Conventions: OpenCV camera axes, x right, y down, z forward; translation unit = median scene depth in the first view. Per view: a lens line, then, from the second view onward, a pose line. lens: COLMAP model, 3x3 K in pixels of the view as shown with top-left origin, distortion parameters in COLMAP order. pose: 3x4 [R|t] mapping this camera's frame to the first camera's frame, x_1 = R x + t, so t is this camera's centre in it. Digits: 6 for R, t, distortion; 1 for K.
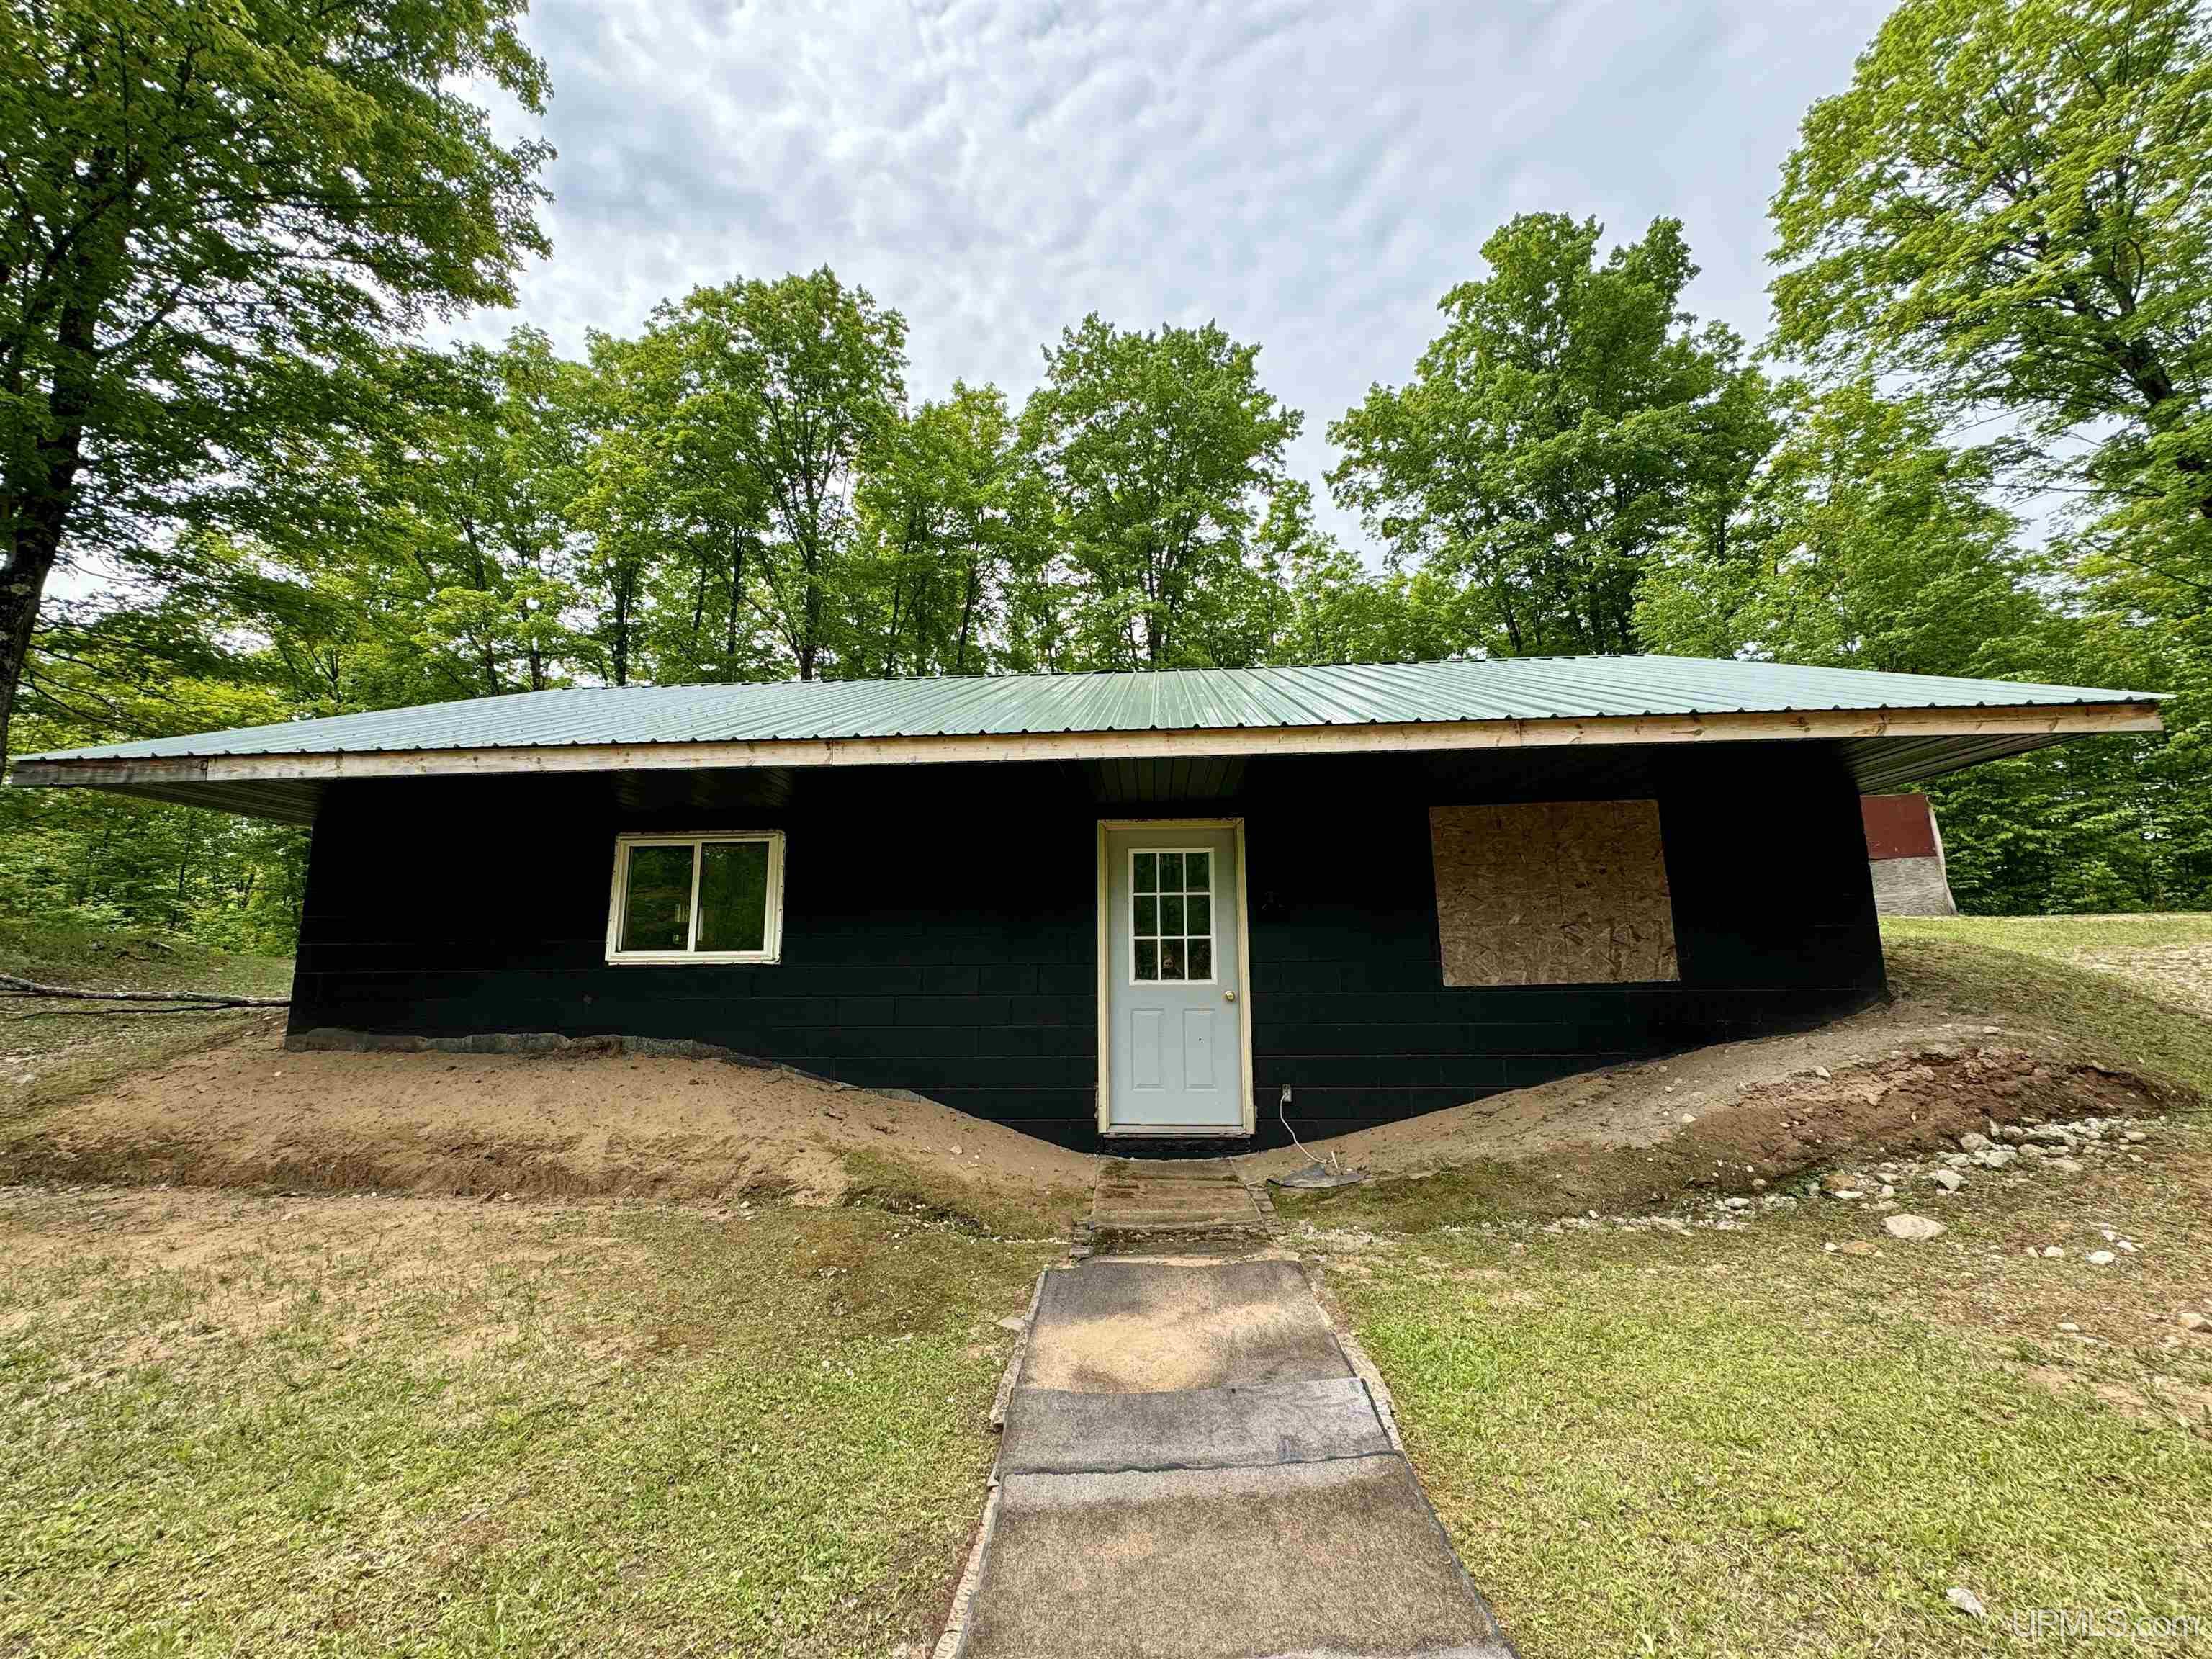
lens RADIAL K [[879.7, 0, 1106.8], [0, 879.7, 838.6], [0, 0, 1]] dist [-0.007377, 0.000545]
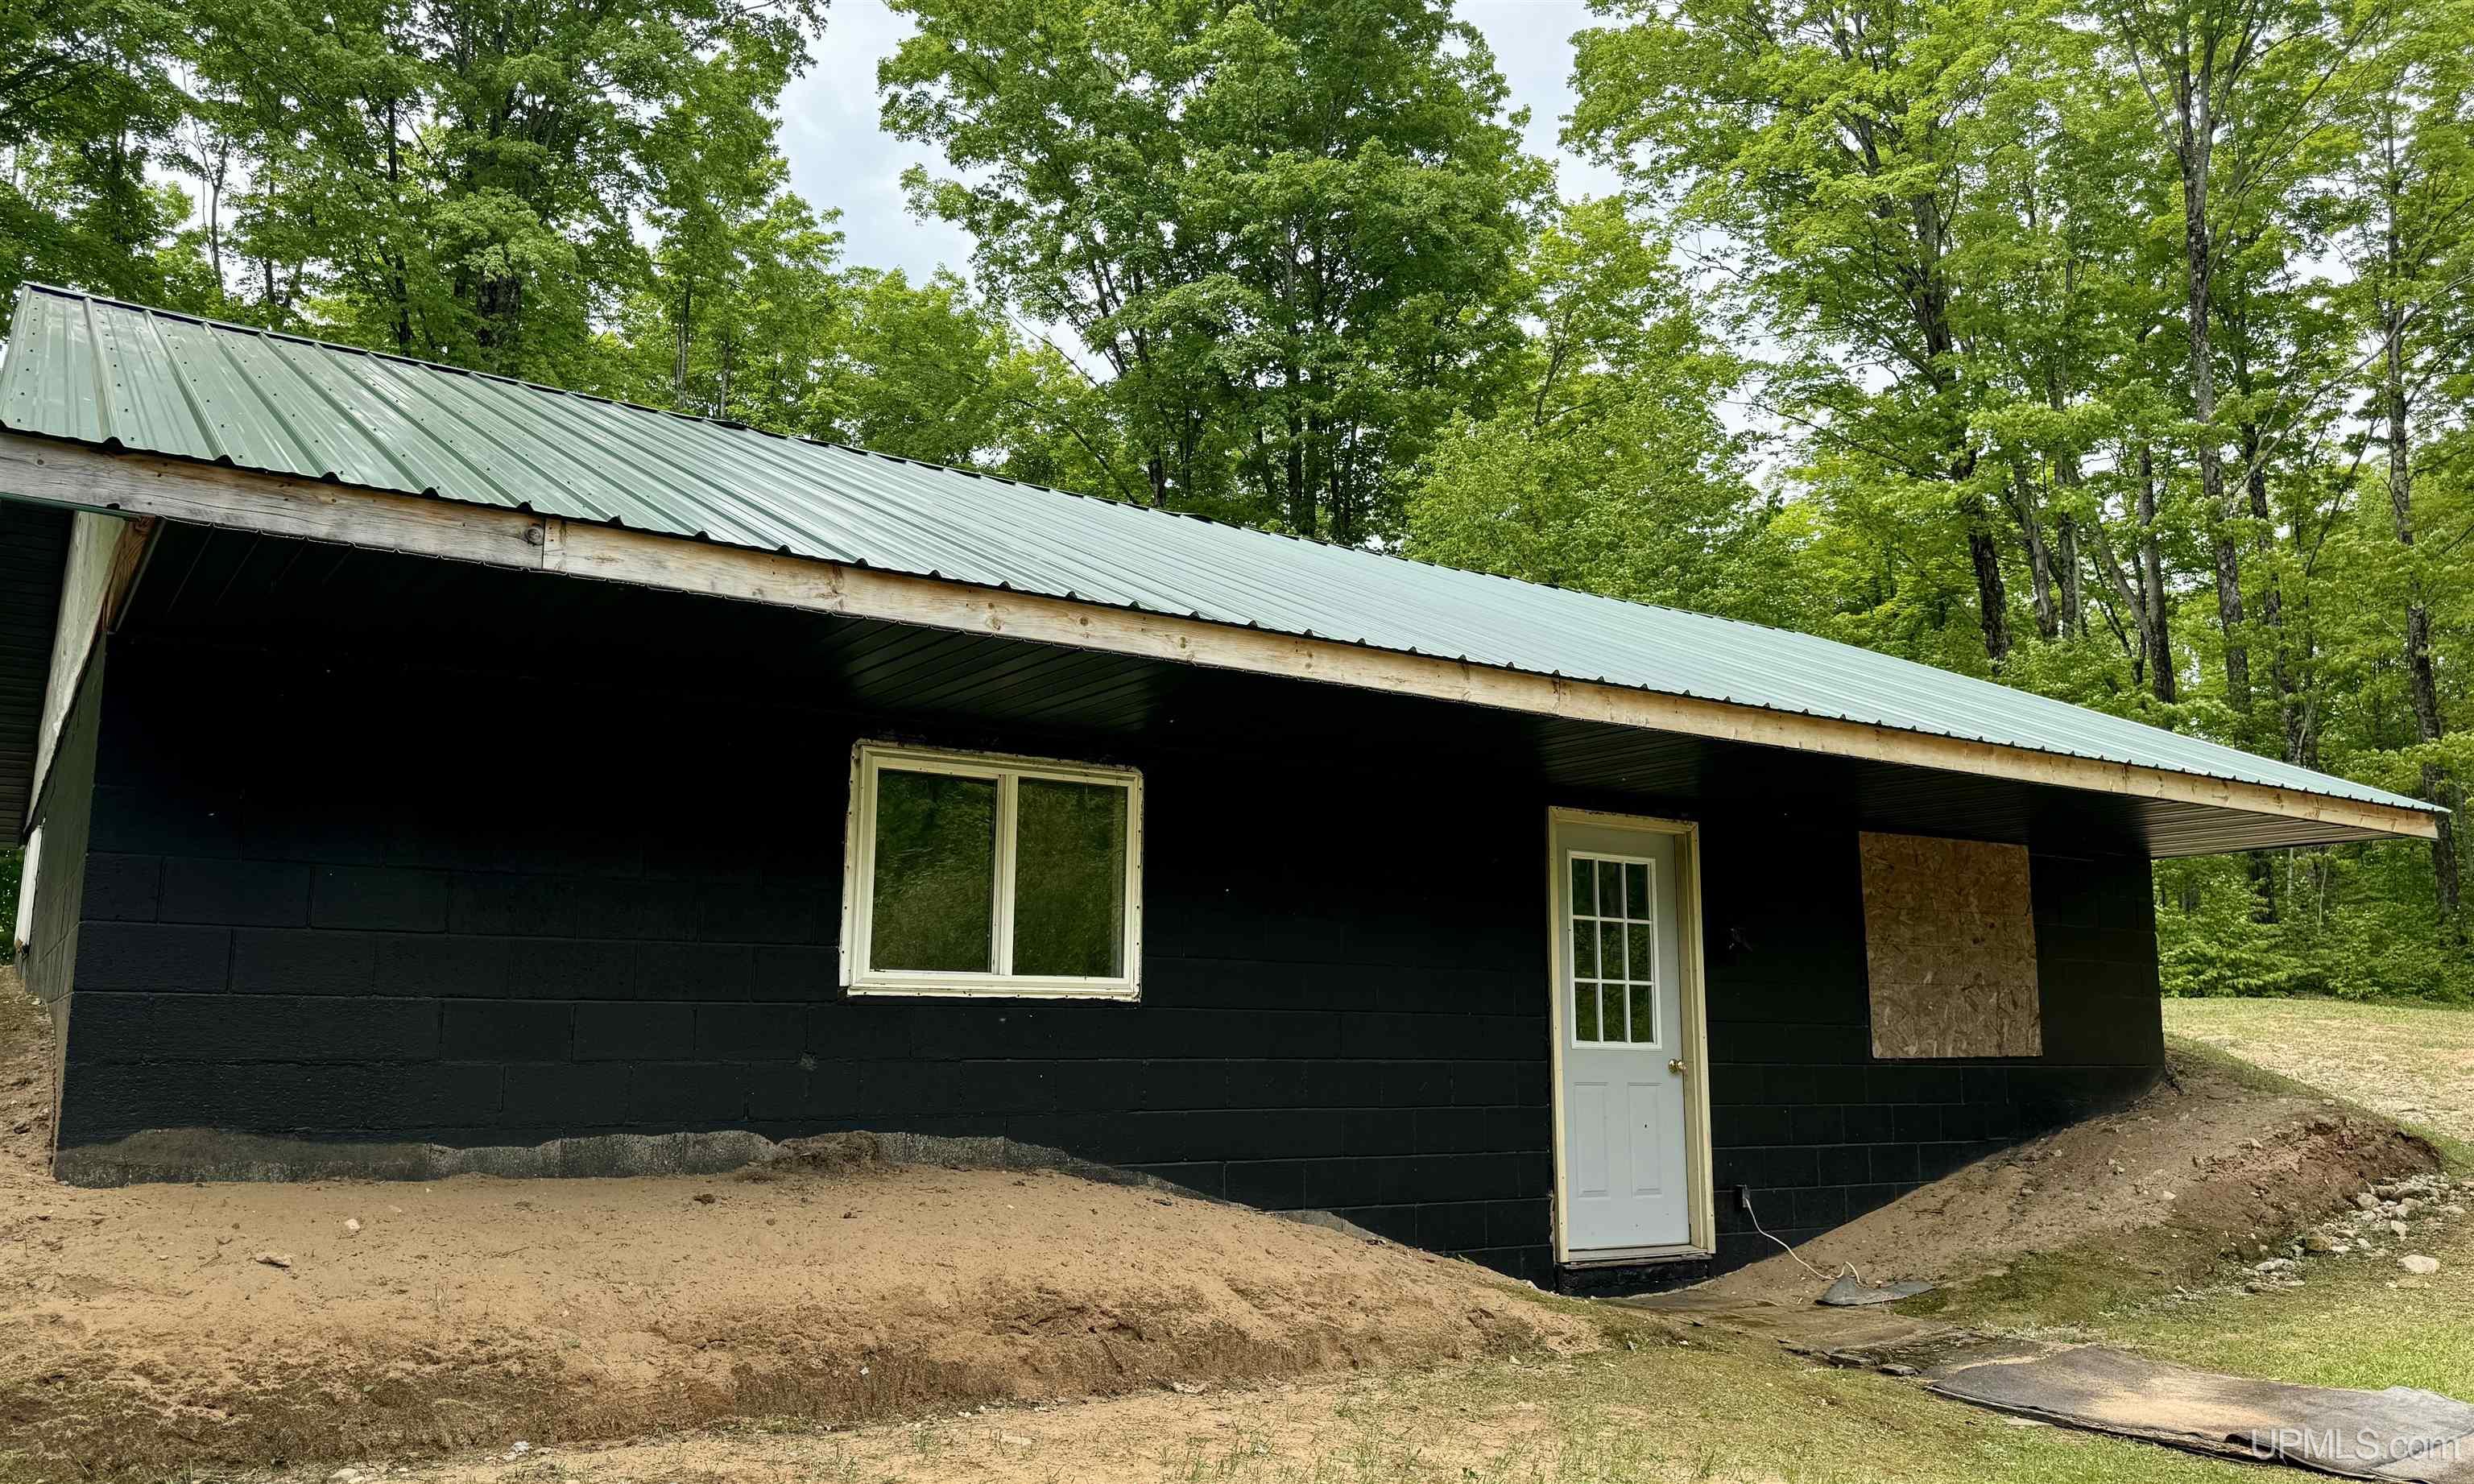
lens RADIAL K [[1909.3, 0, 1239.6], [0, 1909.3, 718.3], [0, 0, 1]] dist [0.039954, -0.026598]
pose [[0.781638, 0.121787, 0.611727, -1.116833], [-0.103461, 0.992482, -0.065393, 0.033476], [-0.615092, -0.012176, 0.788362, -0.023357]]
